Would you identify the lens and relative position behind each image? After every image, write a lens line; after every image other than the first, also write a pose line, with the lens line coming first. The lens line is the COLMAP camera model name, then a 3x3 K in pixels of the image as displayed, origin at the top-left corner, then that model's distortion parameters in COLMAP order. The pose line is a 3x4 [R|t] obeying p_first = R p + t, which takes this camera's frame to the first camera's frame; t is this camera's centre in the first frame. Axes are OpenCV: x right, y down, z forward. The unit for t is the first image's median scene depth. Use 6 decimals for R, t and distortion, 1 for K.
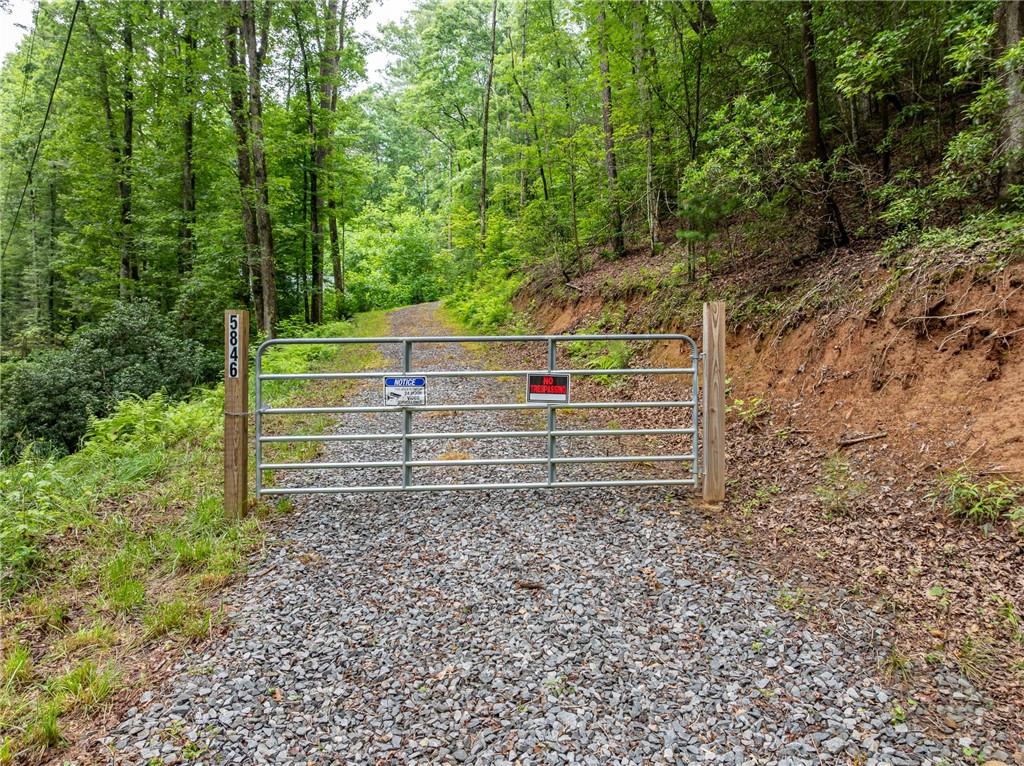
lens RADIAL K [[721.7, 0, 512.0], [0, 721.7, 383.0], [0, 0, 1]] dist [-0.009263, -0.001743]
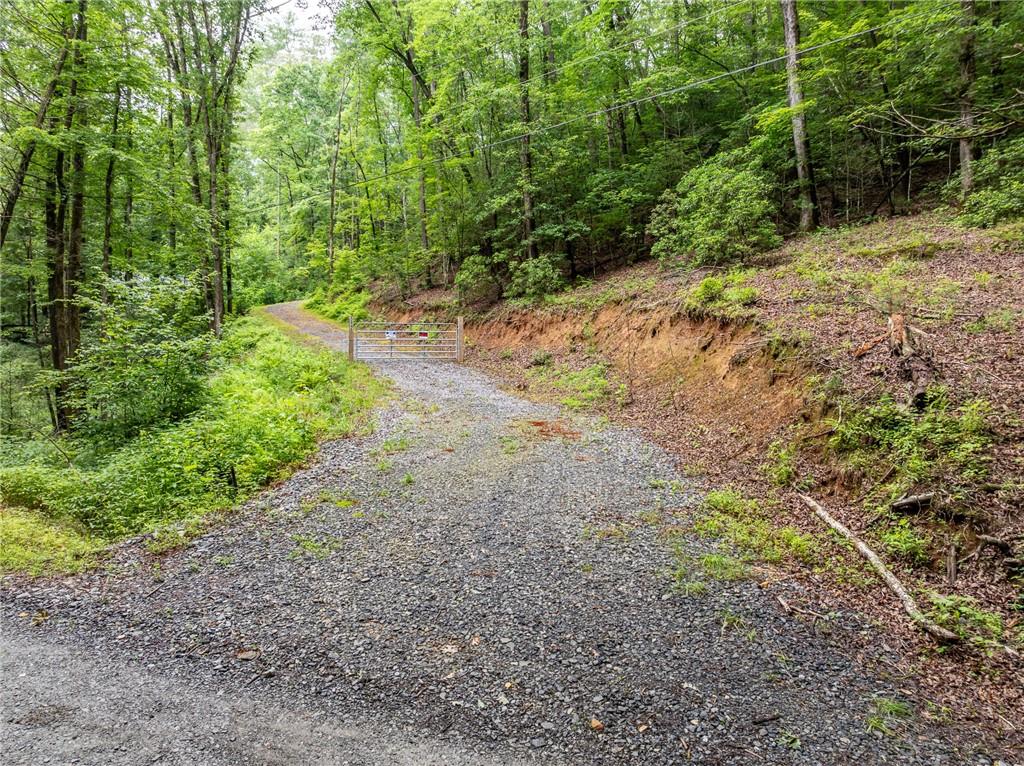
lens RADIAL K [[721.7, 0, 512.0], [0, 721.7, 383.0], [0, 0, 1]] dist [-0.009263, -0.001743]
pose [[0.959414, -0.002483, 0.281991, -0.222654], [0.001853, 0.999995, 0.002503, 0.095660], [-0.281996, -0.001879, 0.959414, -1.117693]]
